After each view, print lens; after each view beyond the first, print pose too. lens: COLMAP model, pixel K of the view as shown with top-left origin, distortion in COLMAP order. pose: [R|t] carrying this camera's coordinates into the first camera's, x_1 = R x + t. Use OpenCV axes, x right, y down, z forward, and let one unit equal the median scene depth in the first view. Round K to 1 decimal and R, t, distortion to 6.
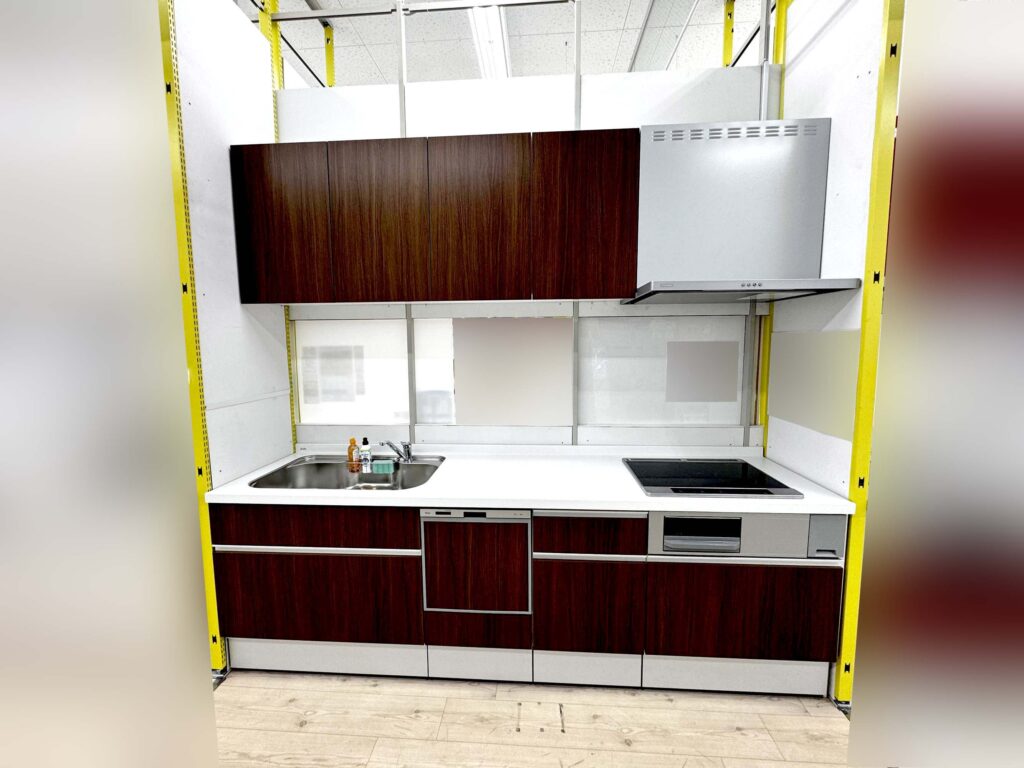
lens RADIAL K [[406.4, 0, 511.3], [0, 406.4, 401.8], [0, 0, 1]] dist [0.001154, 0.000254]
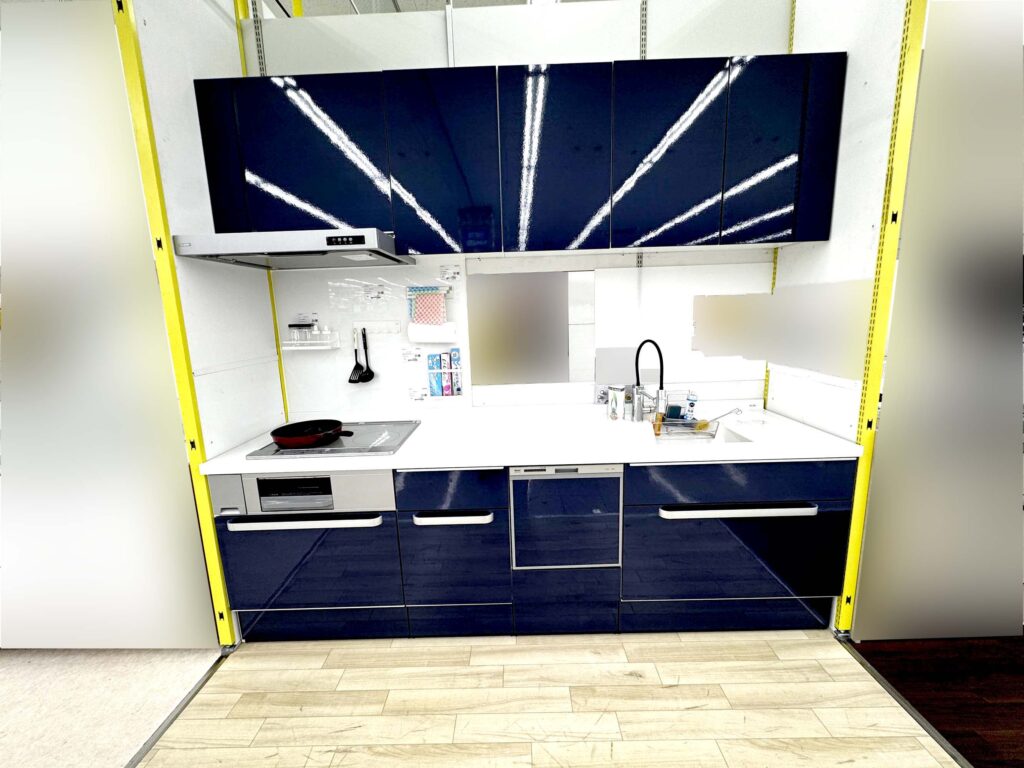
lens RADIAL K [[419.9, 0, 512.0], [0, 419.9, 384.0], [0, 0, 1]] dist [0.003379, 0.000173]
pose [[0.997431, -0.035761, 0.062061, -0.266426], [0.031852, 0.997513, 0.062877, 0.002362], [-0.064155, -0.060738, 0.996090, 0.016118]]
